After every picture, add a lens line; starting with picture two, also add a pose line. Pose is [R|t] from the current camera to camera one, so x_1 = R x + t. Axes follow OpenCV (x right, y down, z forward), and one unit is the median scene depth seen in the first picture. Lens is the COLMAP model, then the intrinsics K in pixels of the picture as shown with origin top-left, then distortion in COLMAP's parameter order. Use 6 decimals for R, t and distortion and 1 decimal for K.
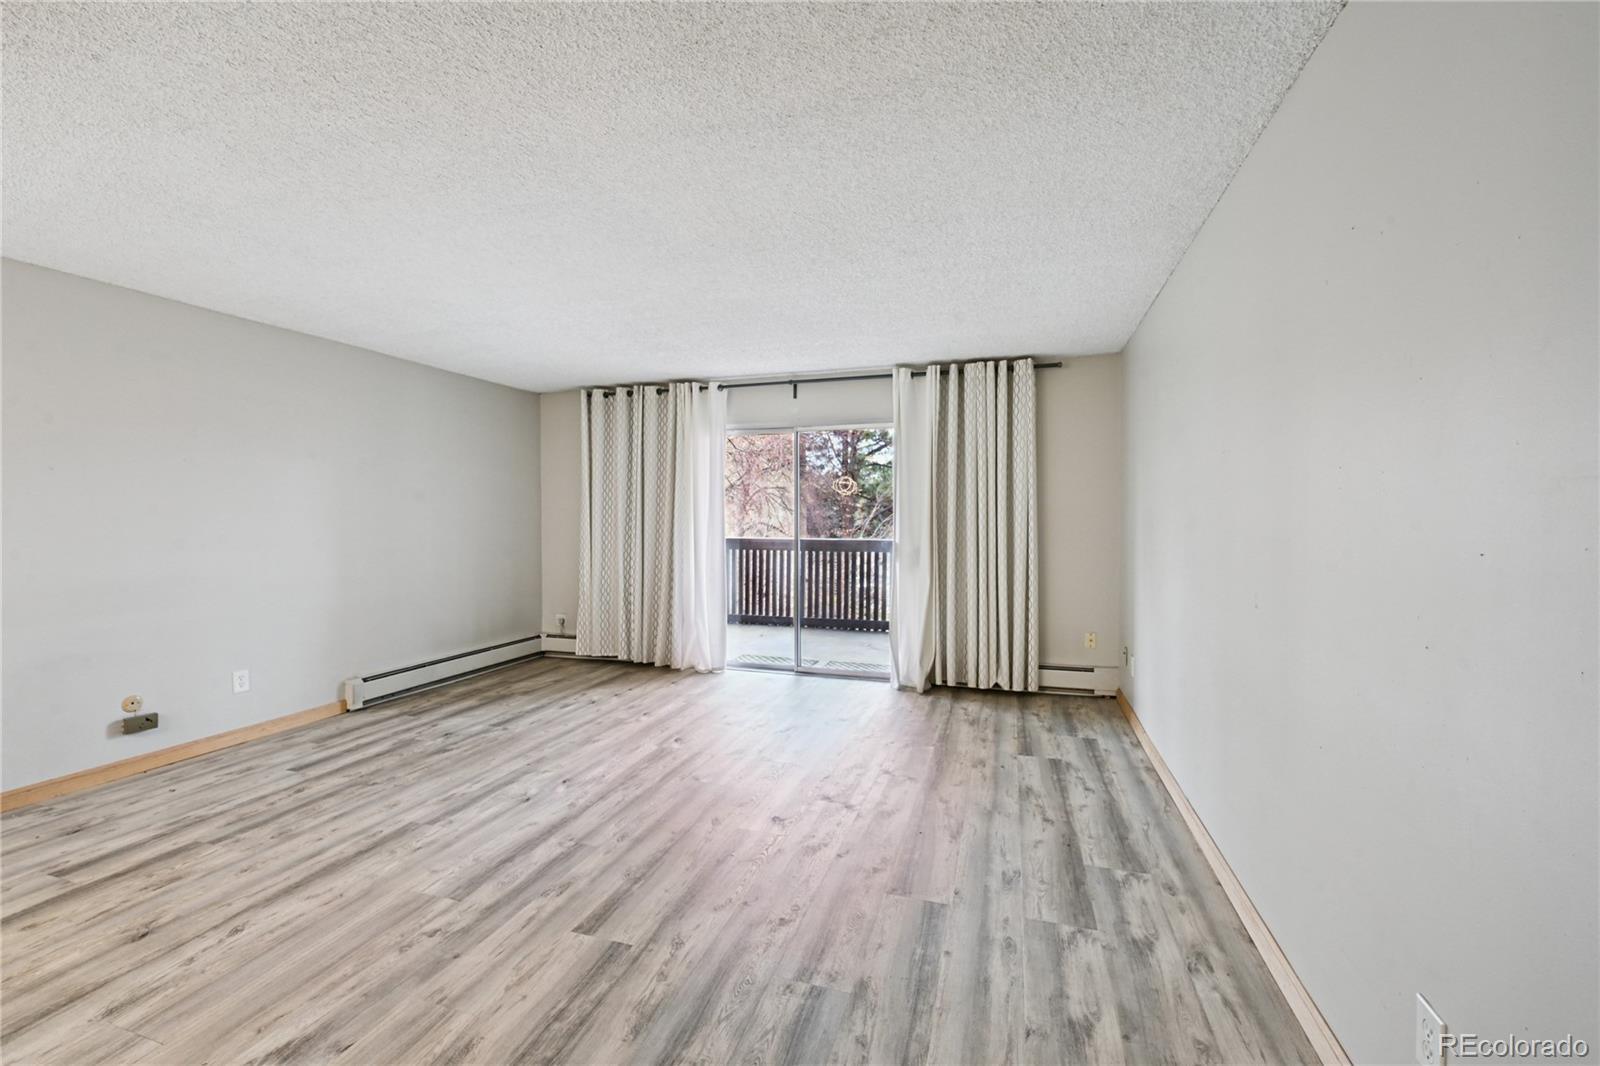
lens RADIAL K [[670.0, 0, 814.8], [0, 670.0, 537.3], [0, 0, 1]] dist [-0.002396, -0.000021]
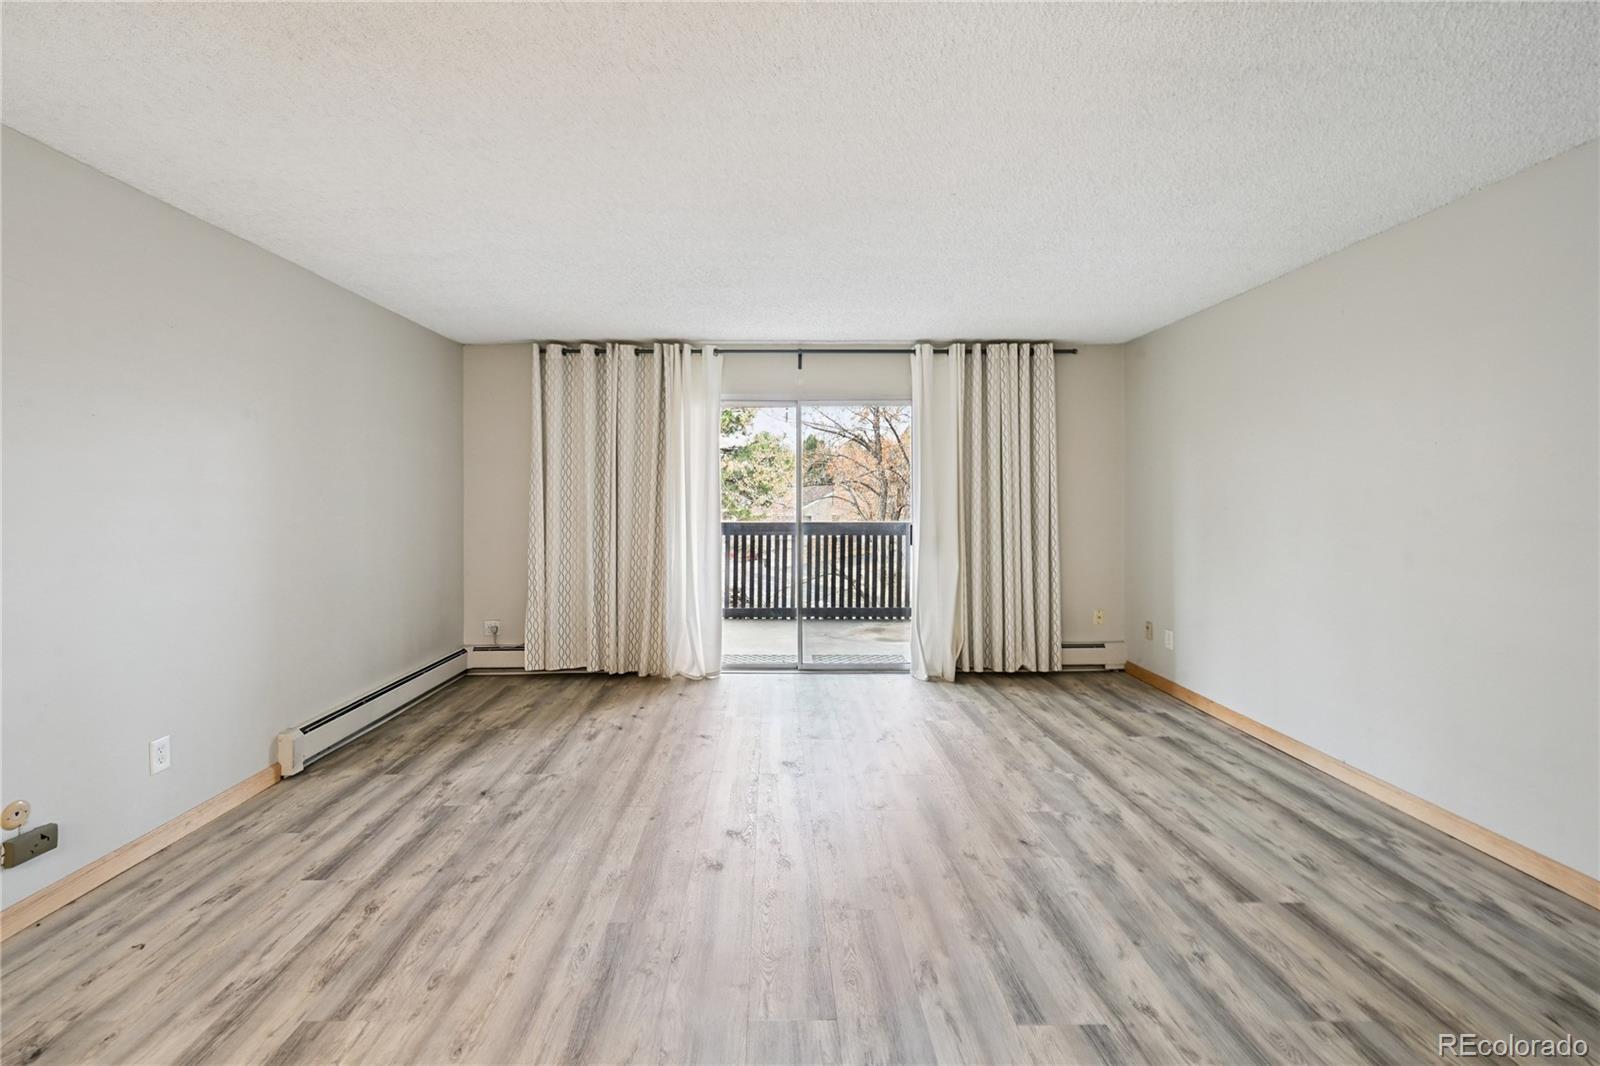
lens RADIAL K [[693.0, 0, 790.5], [0, 693.0, 504.9], [0, 0, 1]] dist [-0.002194, 0.000333]
pose [[0.949529, -0.005623, 0.313629, -0.381053], [0.010819, 0.999832, -0.014829, -0.009763], [-0.313493, 0.017474, 0.949430, 0.126007]]
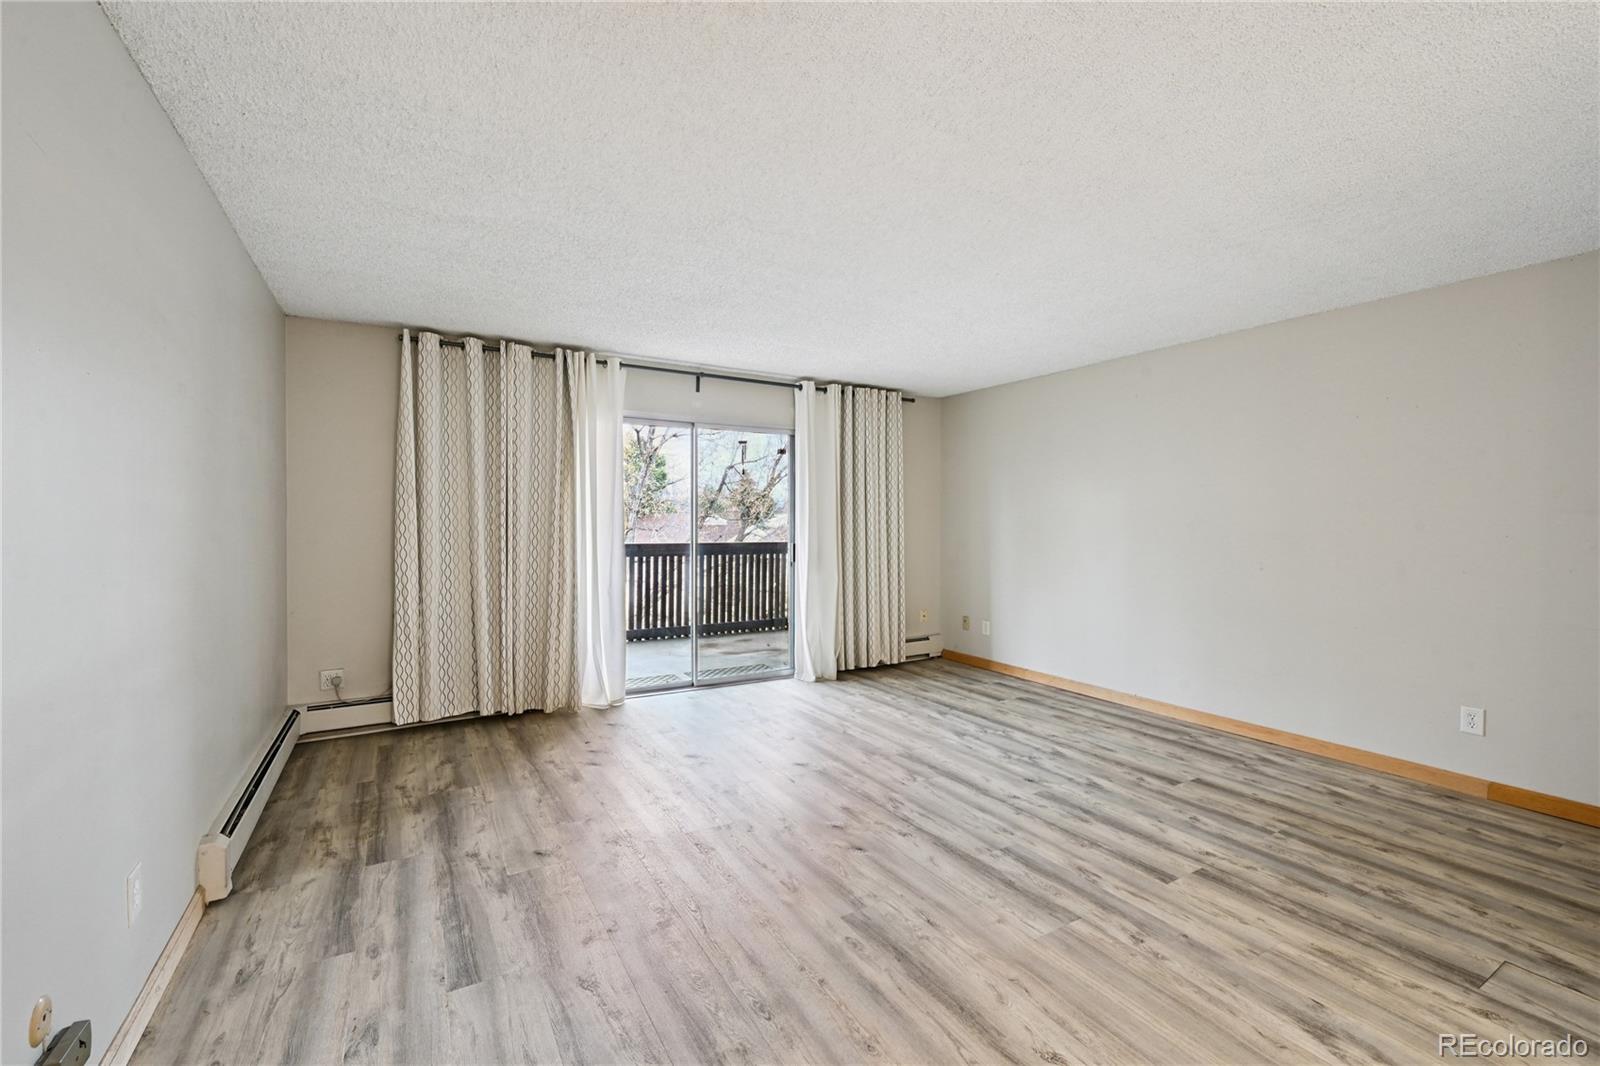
lens RADIAL K [[670.0, 0, 814.8], [0, 670.0, 537.3], [0, 0, 1]] dist [-0.002396, -0.000021]
pose [[0.662263, -0.015762, 0.749106, -0.699592], [0.017801, 0.999828, 0.005300, -0.008859], [-0.749060, 0.009825, 0.662429, 0.298774]]
